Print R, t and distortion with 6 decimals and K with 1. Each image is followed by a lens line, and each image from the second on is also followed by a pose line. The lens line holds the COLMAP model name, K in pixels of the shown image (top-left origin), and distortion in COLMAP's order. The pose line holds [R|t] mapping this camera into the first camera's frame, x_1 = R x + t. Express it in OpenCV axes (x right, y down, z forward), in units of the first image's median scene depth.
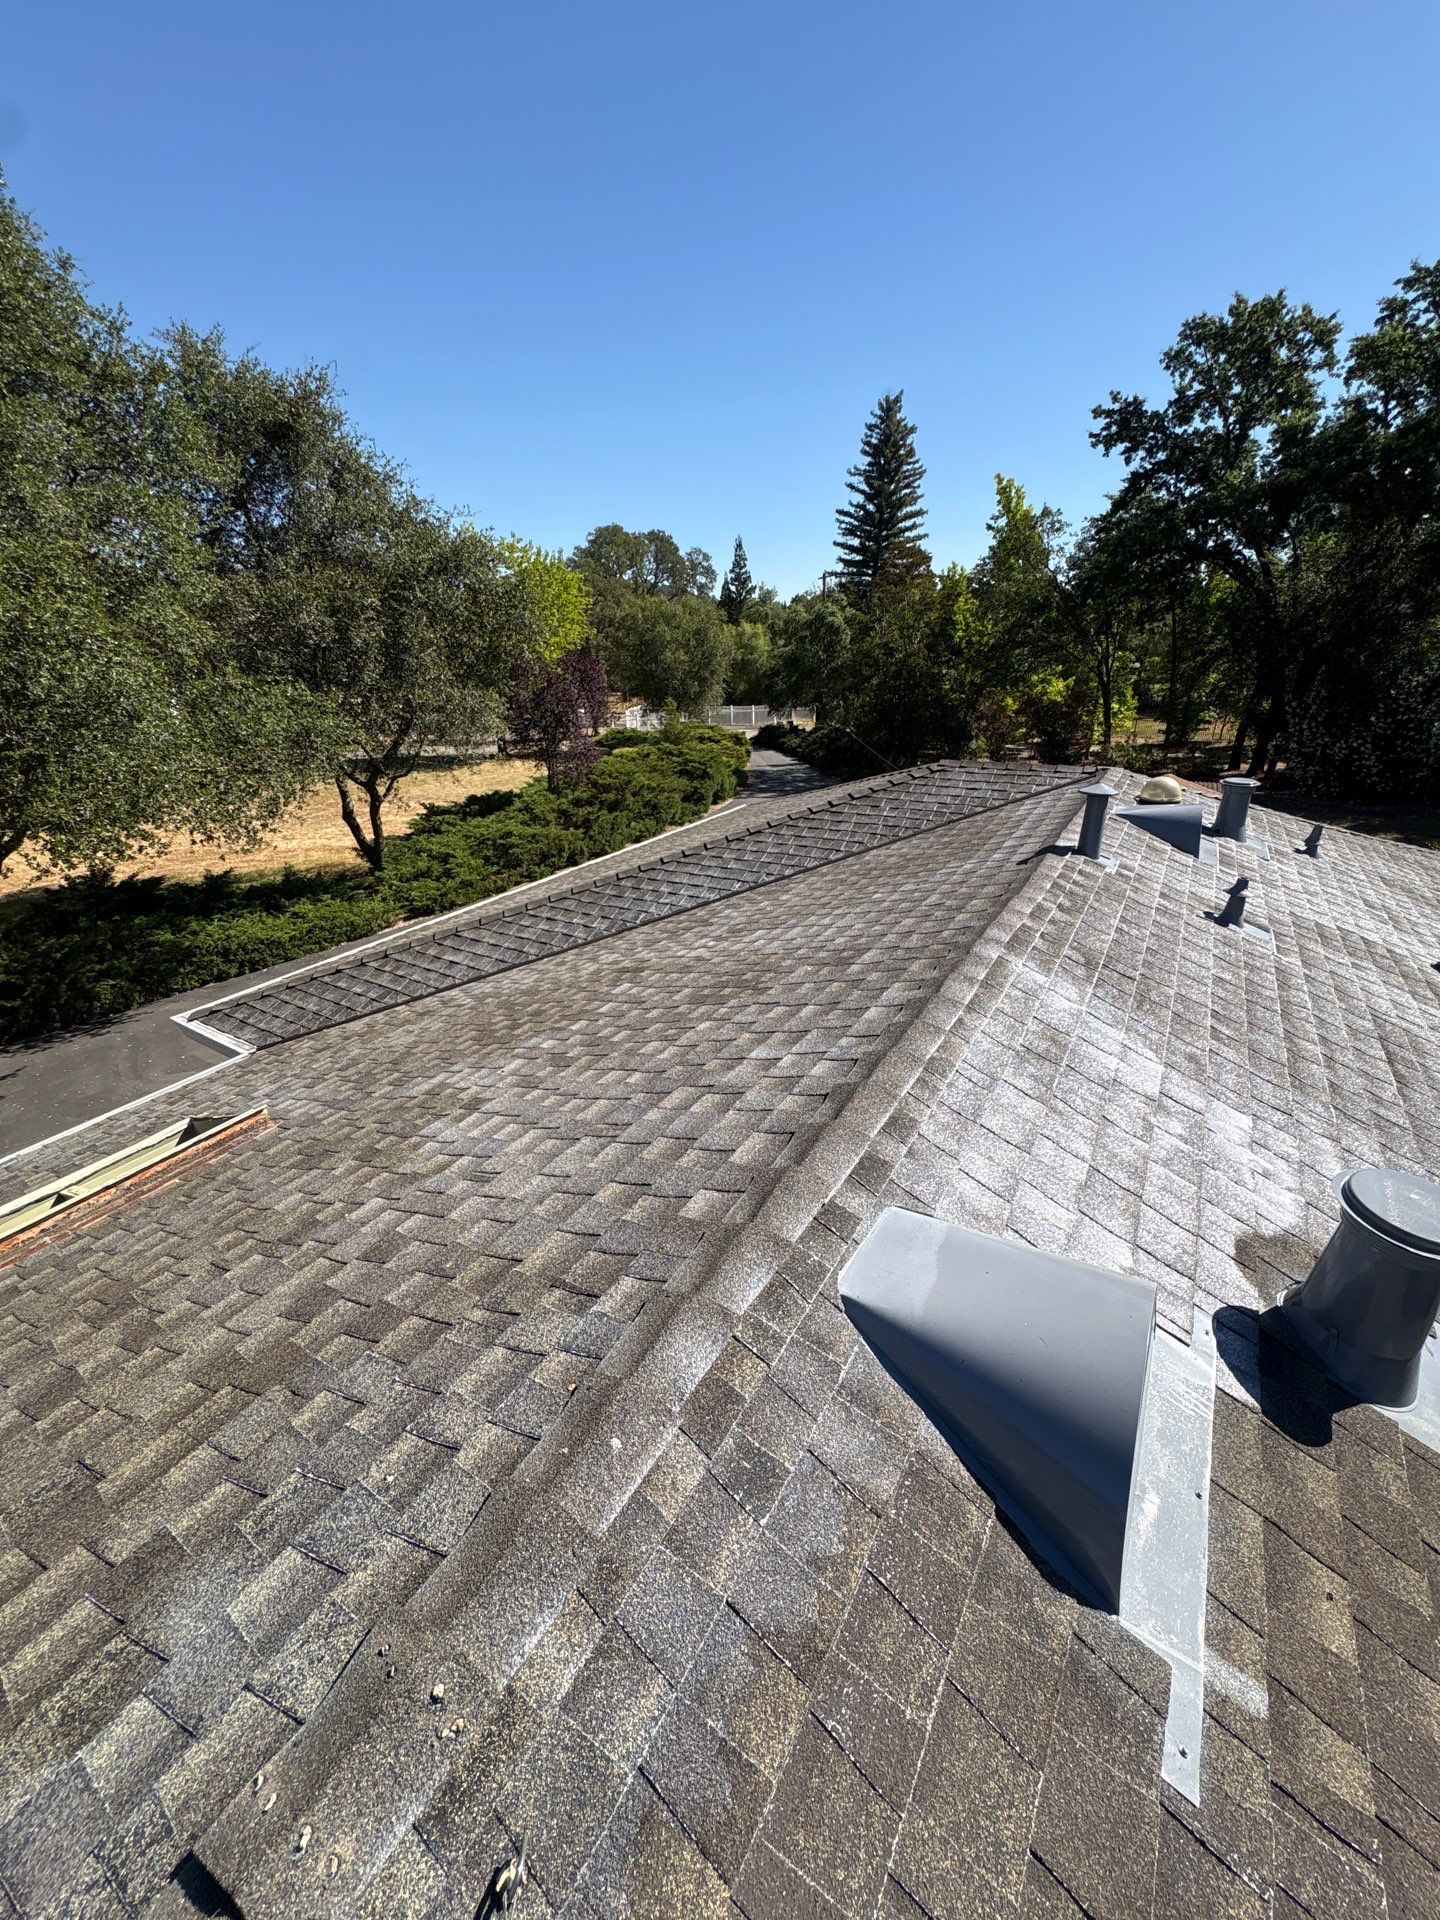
lens RADIAL K [[766.6, 0, 715.0], [0, 766.6, 961.3], [0, 0, 1]] dist [-0.002500, 0.000263]
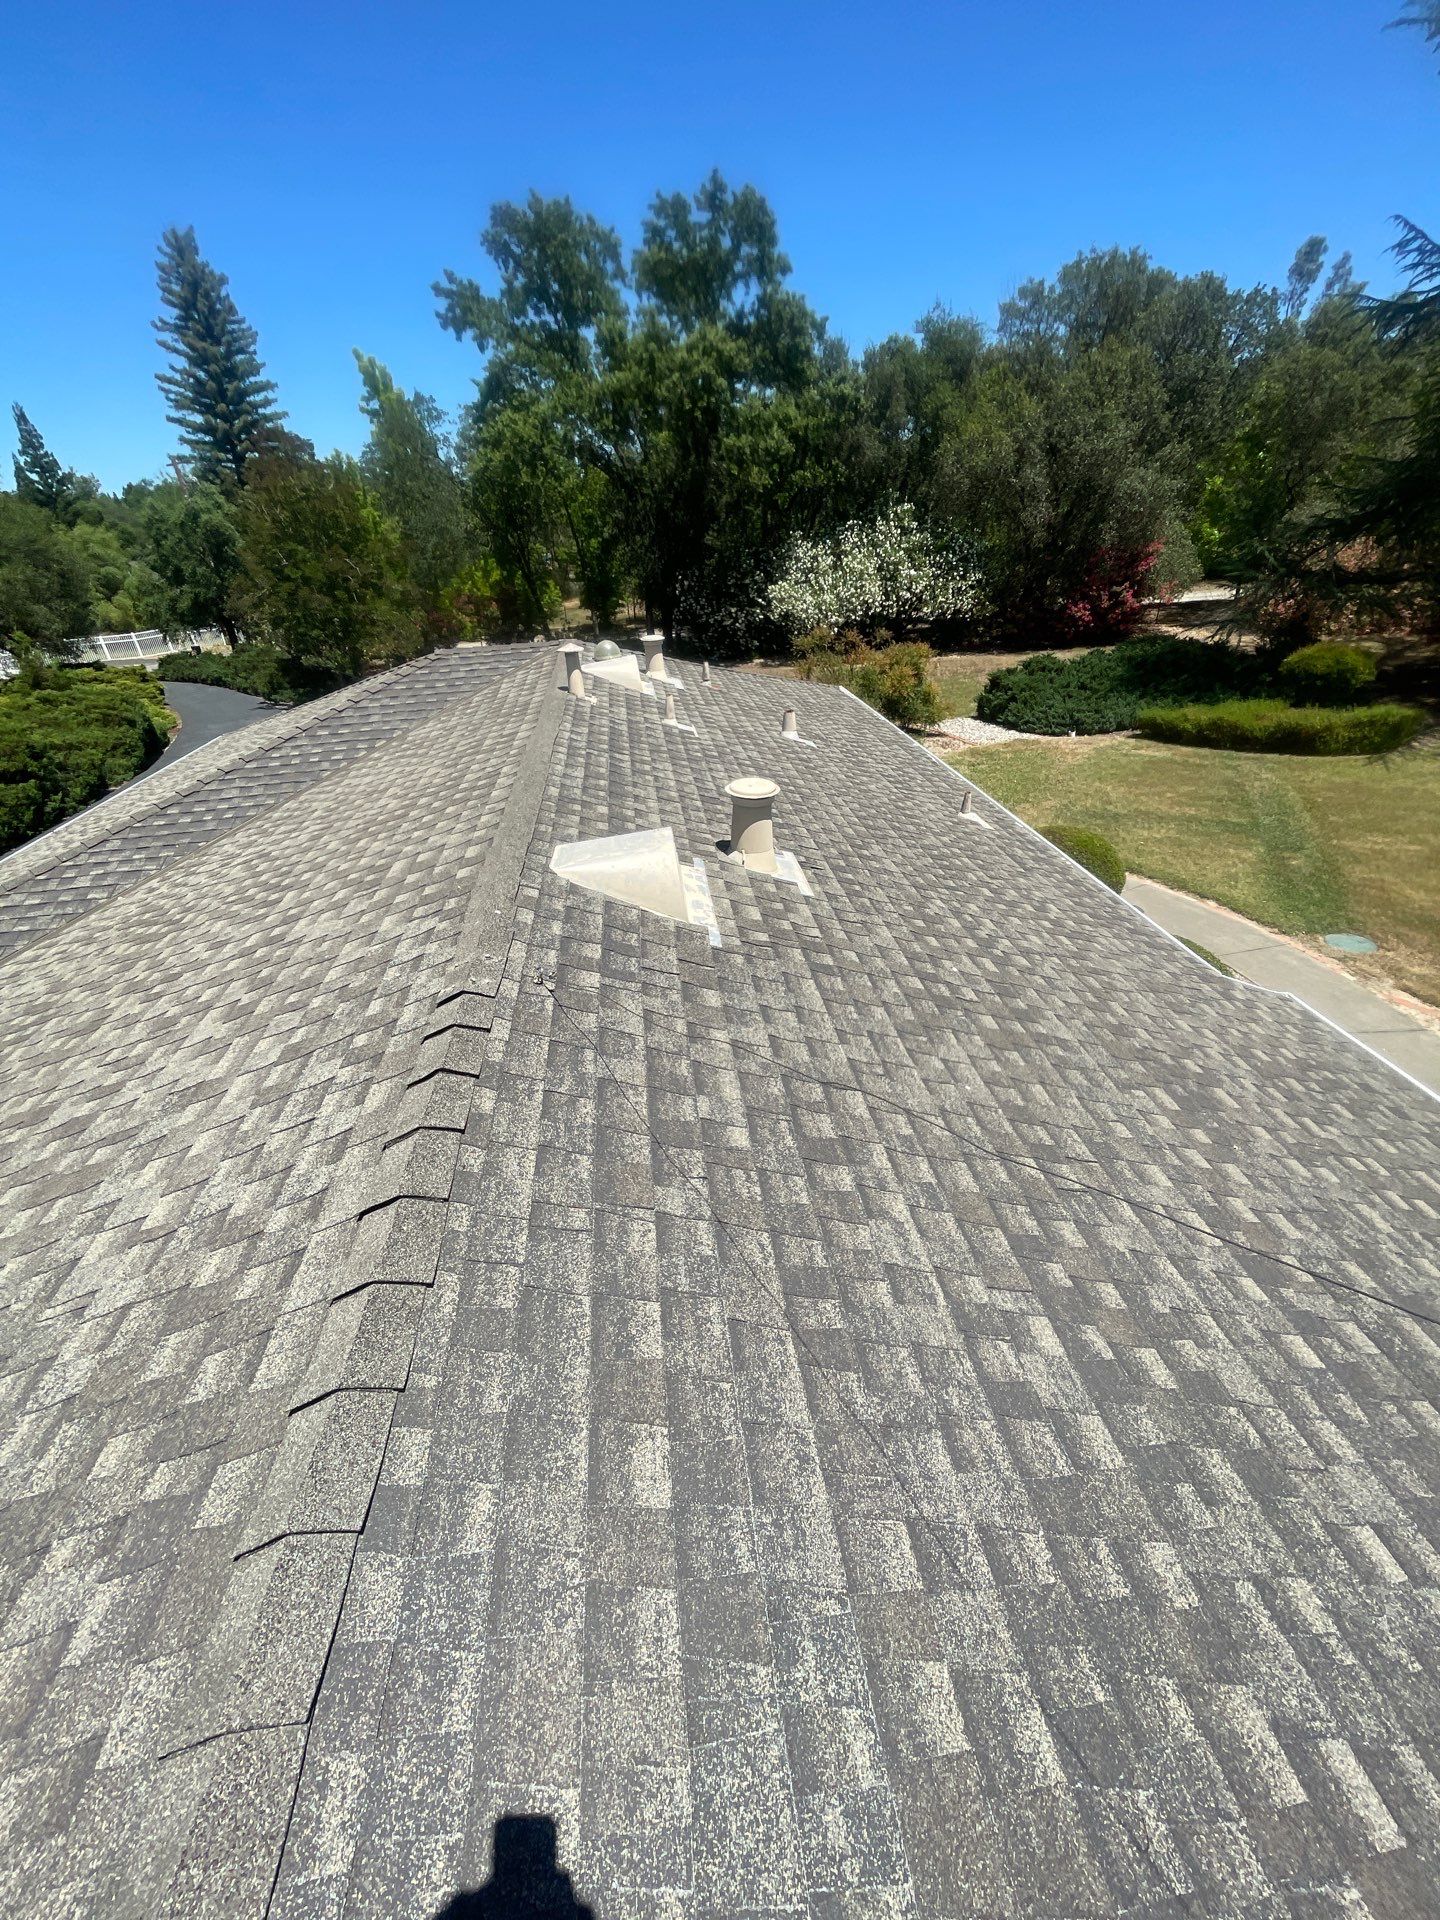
lens RADIAL K [[766.6, 0, 719.4], [0, 766.6, 963.3], [0, 0, 1]] dist [-0.002500, 0.000263]
pose [[0.779298, -0.328301, 0.533772, -0.030134], [0.266759, 0.944548, 0.191490, 0.014771], [-0.567040, -0.006839, 0.823662, -0.033642]]
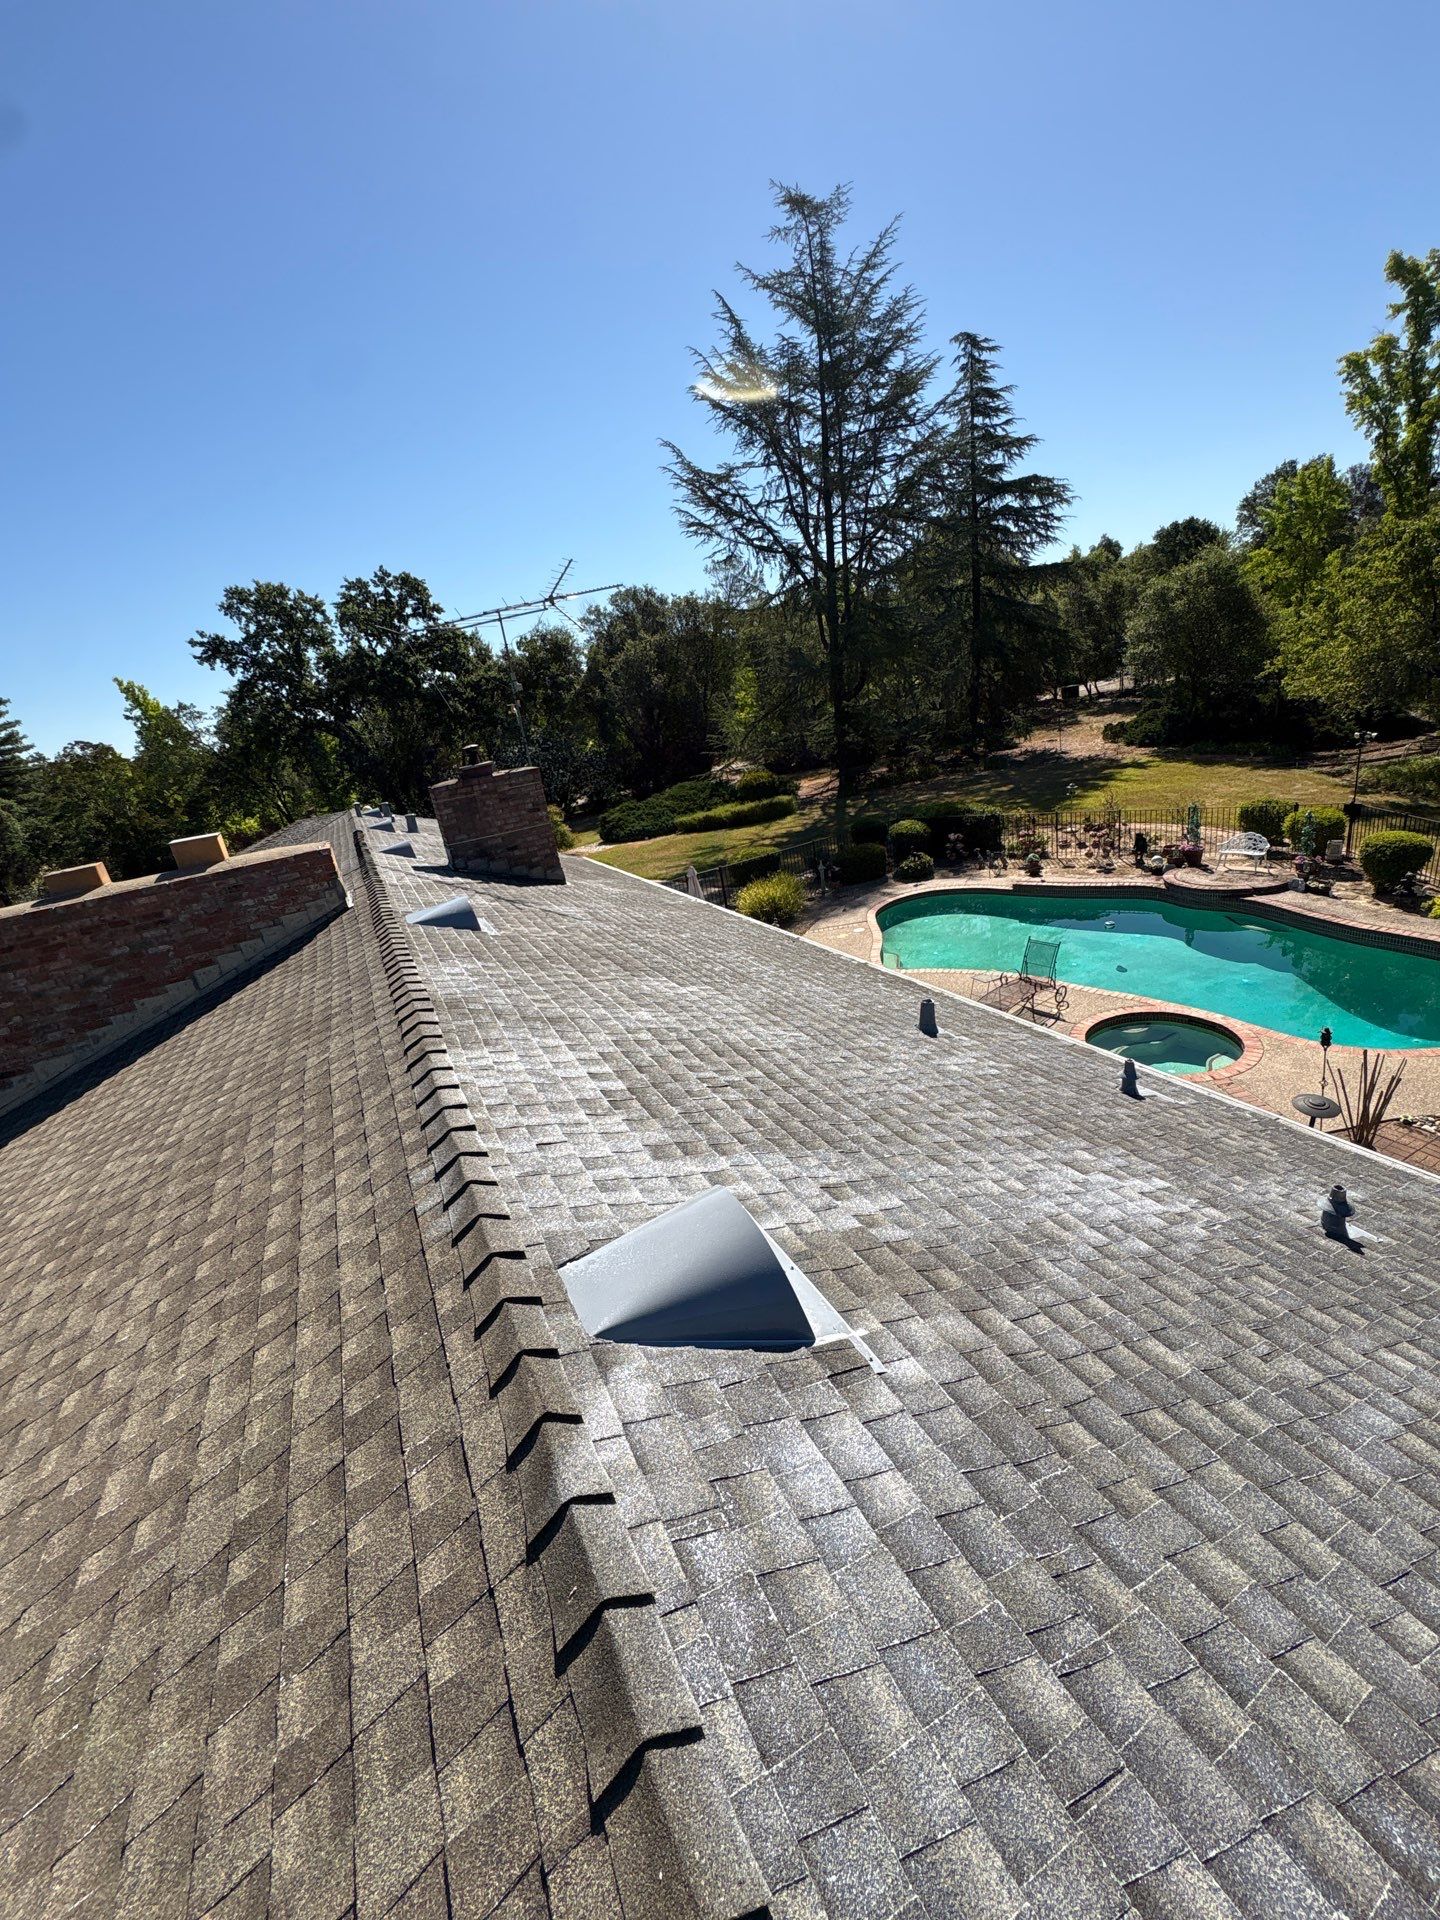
lens RADIAL K [[766.6, 0, 716.0], [0, 766.6, 964.9], [0, 0, 1]] dist [-0.002500, 0.000263]
pose [[0.531267, -0.335463, 0.777959, -0.265663], [0.459190, 0.885705, 0.068344, 0.153286], [-0.711969, 0.320922, 0.624587, -0.358954]]
